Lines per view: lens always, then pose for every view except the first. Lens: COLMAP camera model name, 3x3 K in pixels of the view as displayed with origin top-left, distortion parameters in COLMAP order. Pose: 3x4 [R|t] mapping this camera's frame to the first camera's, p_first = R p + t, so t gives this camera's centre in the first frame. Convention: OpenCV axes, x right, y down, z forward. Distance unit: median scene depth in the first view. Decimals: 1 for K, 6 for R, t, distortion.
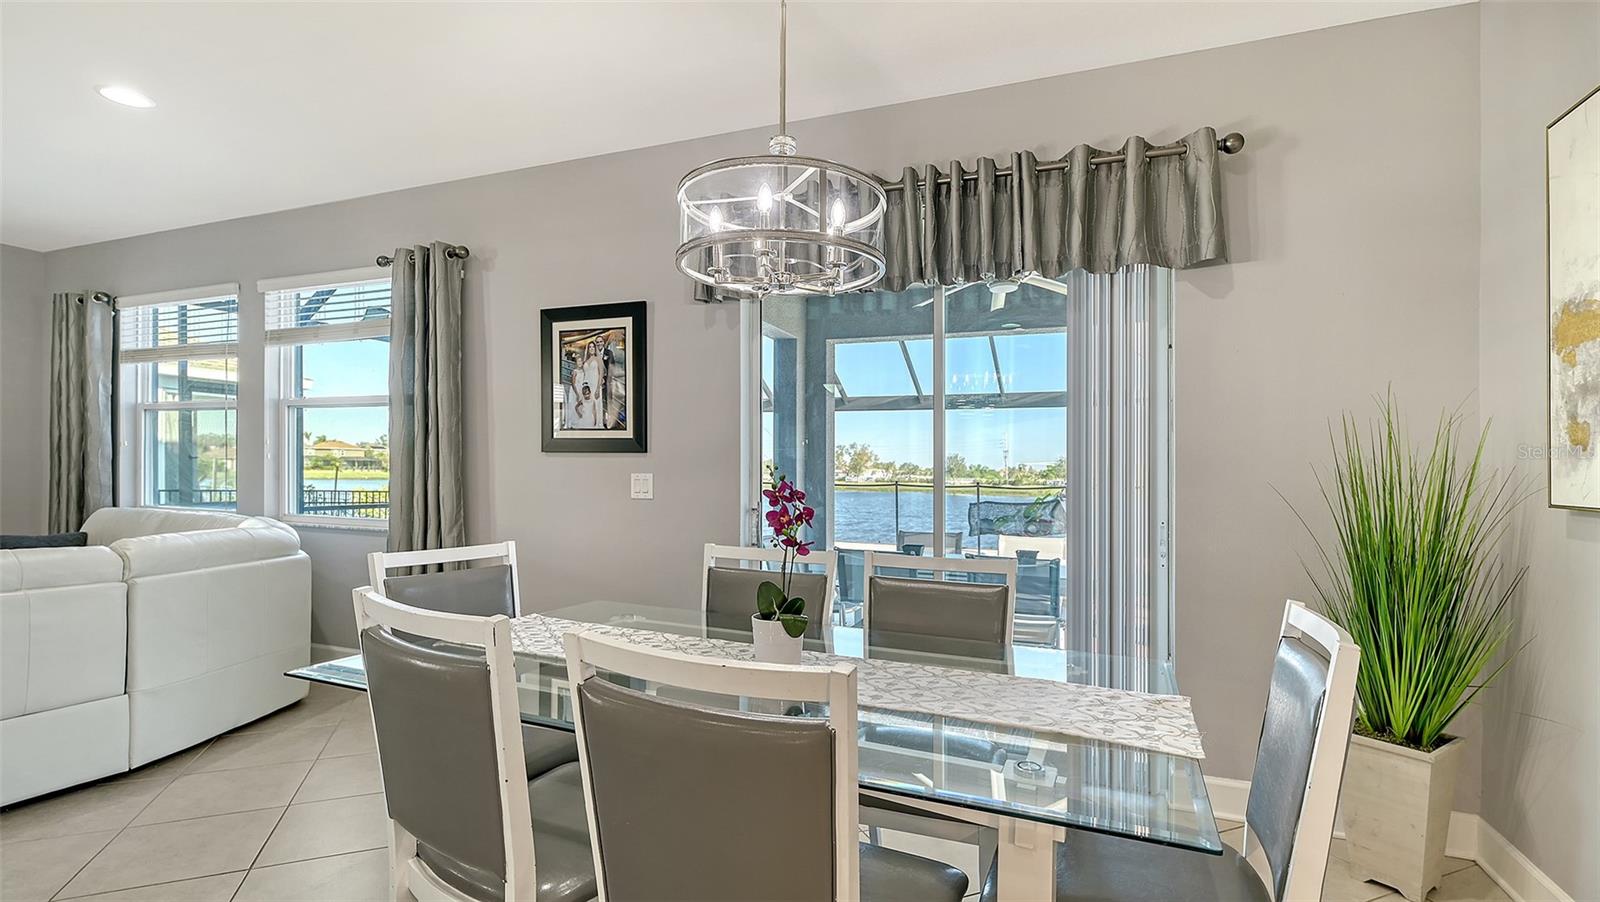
lens RADIAL K [[748.1, 0, 800.0], [0, 748.1, 451.0], [0, 0, 1]] dist [0.002371, 0.000439]
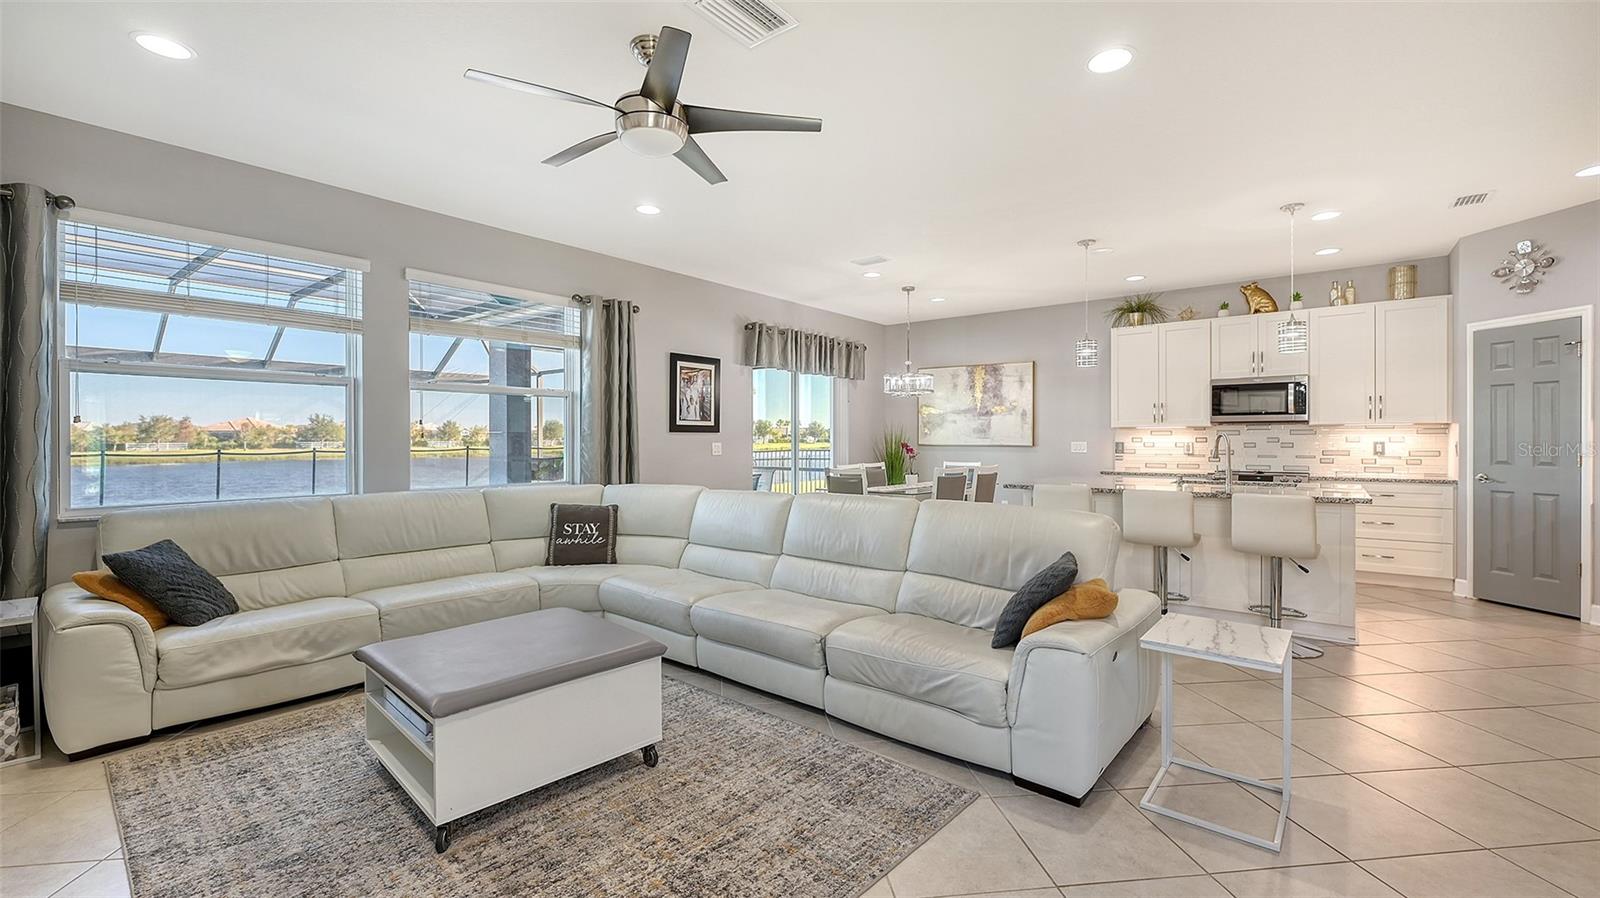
lens RADIAL K [[664.1, 0, 802.2], [0, 664.1, 444.0], [0, 0, 1]] dist [0.001752, 0.000039]
pose [[0.281903, -0.025362, 0.959108, -1.825827], [-0.020324, 0.999268, 0.032398, -0.028433], [-0.959228, -0.028626, 0.281181, 0.252750]]
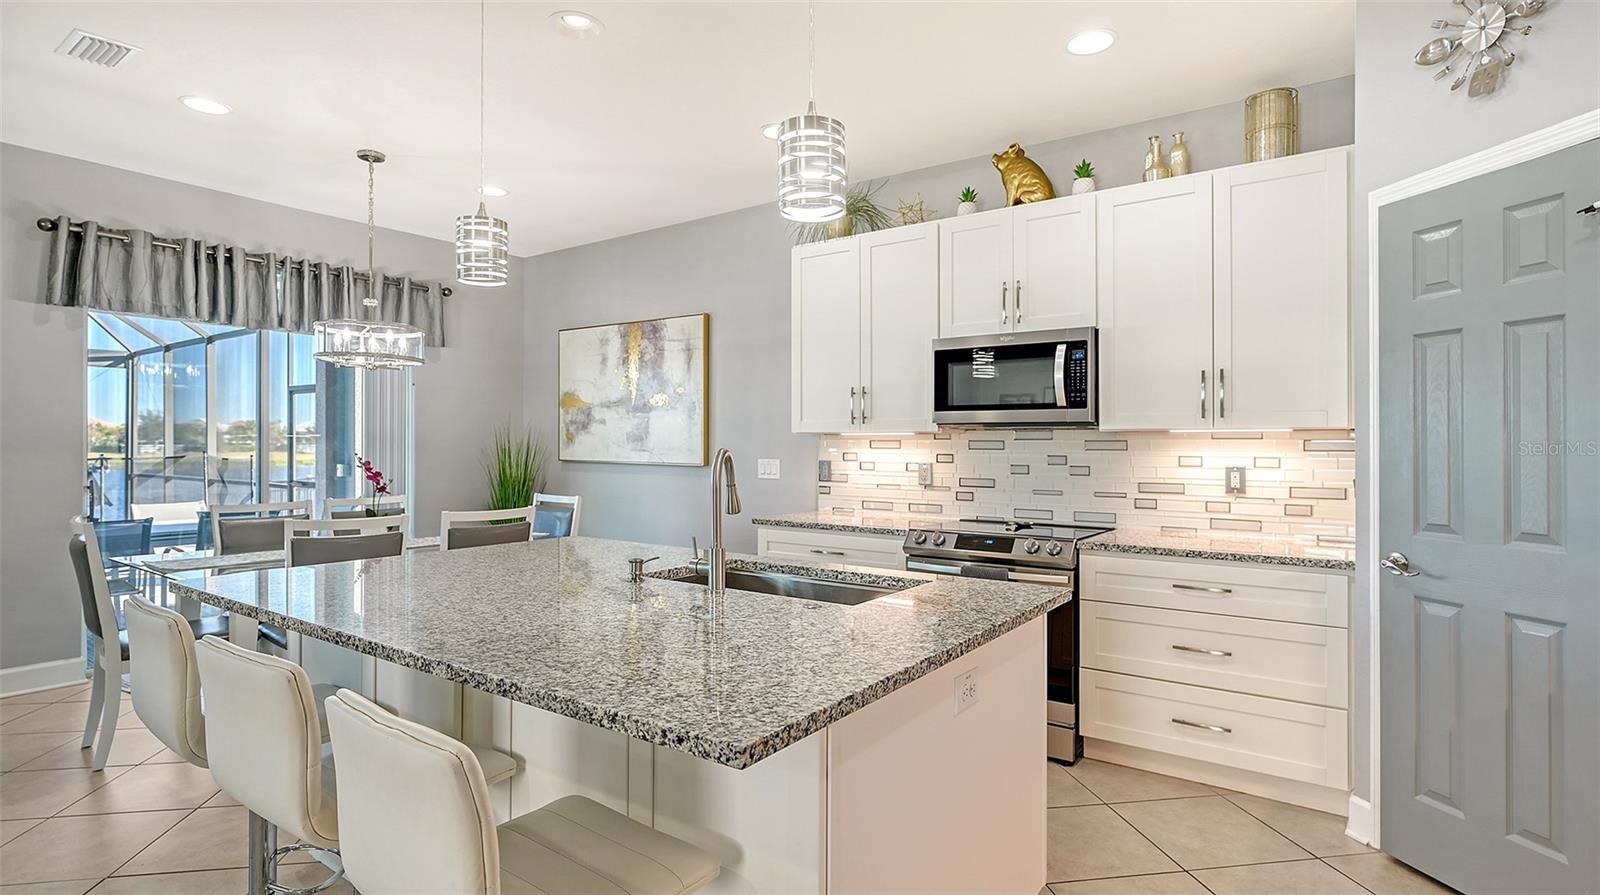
lens RADIAL K [[790.7, 0, 807.3], [0, 790.7, 443.2], [0, 0, 1]] dist [0.000537, -0.000117]
pose [[0.239992, -0.012825, 0.970690, -0.918165], [-0.027490, 0.999422, 0.020001, -0.041542], [-0.970386, -0.031484, 0.239500, -0.356786]]
